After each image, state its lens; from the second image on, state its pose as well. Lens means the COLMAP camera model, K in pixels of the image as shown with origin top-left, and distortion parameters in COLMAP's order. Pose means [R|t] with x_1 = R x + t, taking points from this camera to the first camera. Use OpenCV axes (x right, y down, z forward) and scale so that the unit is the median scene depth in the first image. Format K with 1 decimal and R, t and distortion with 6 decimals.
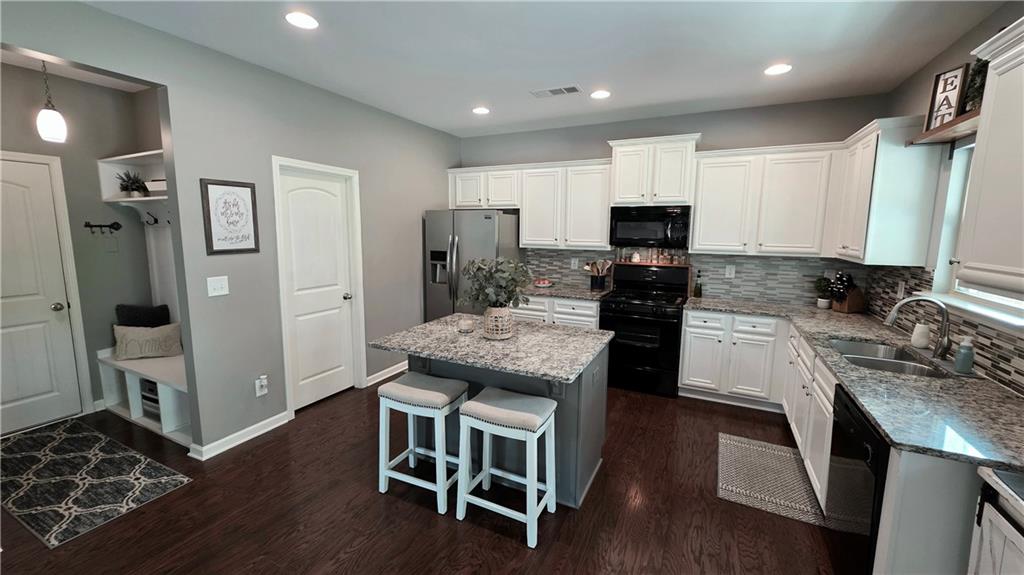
lens RADIAL K [[405.3, 0, 509.6], [0, 405.3, 283.1], [0, 0, 1]] dist [0.001631, -0.000006]
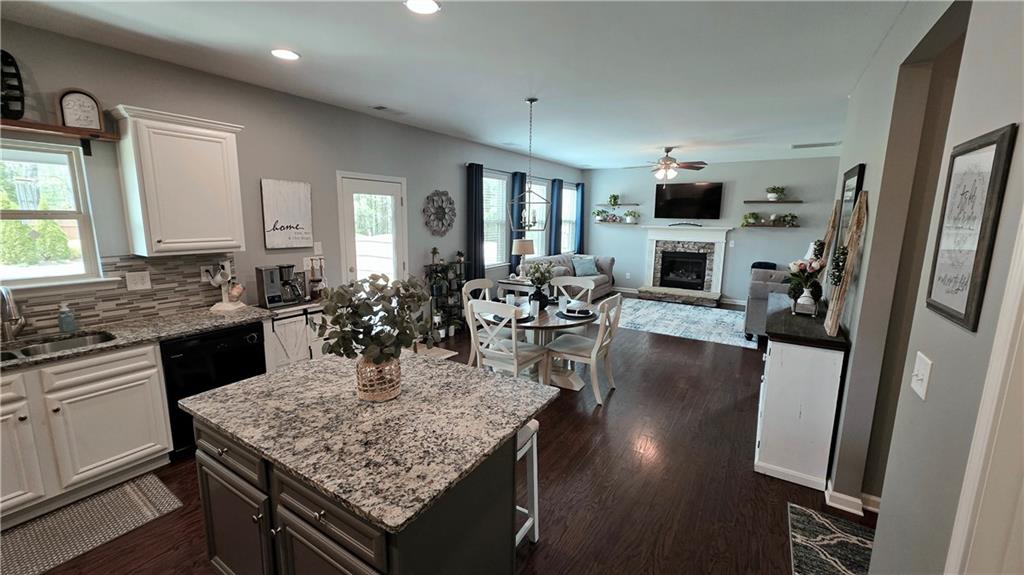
lens RADIAL K [[405.3, 0, 512.8], [0, 405.3, 281.7], [0, 0, 1]] dist [0.001631, -0.000006]
pose [[-0.995315, -0.037177, 0.089253, -0.205327], [-0.009404, 0.955965, 0.293329, -0.167176], [-0.096228, 0.291115, -0.951836, 1.059841]]
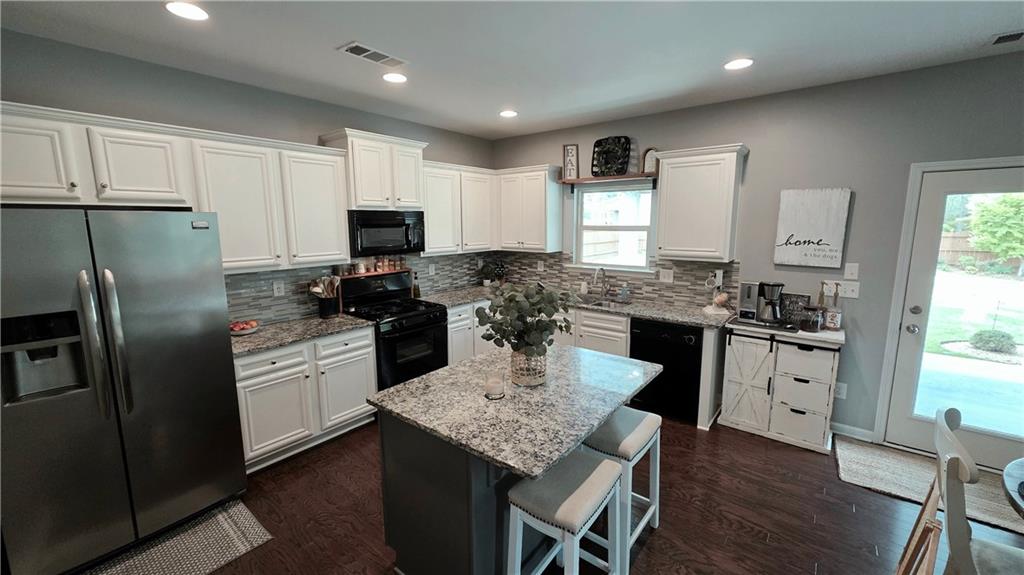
lens RADIAL K [[405.3, 0, 511.6], [0, 405.3, 283.6], [0, 0, 1]] dist [0.001631, -0.000006]
pose [[0.206779, -0.159925, 0.965229, -0.532888], [0.139233, 0.981319, 0.132764, -0.115027], [-0.968430, 0.106939, 0.225183, 0.561764]]
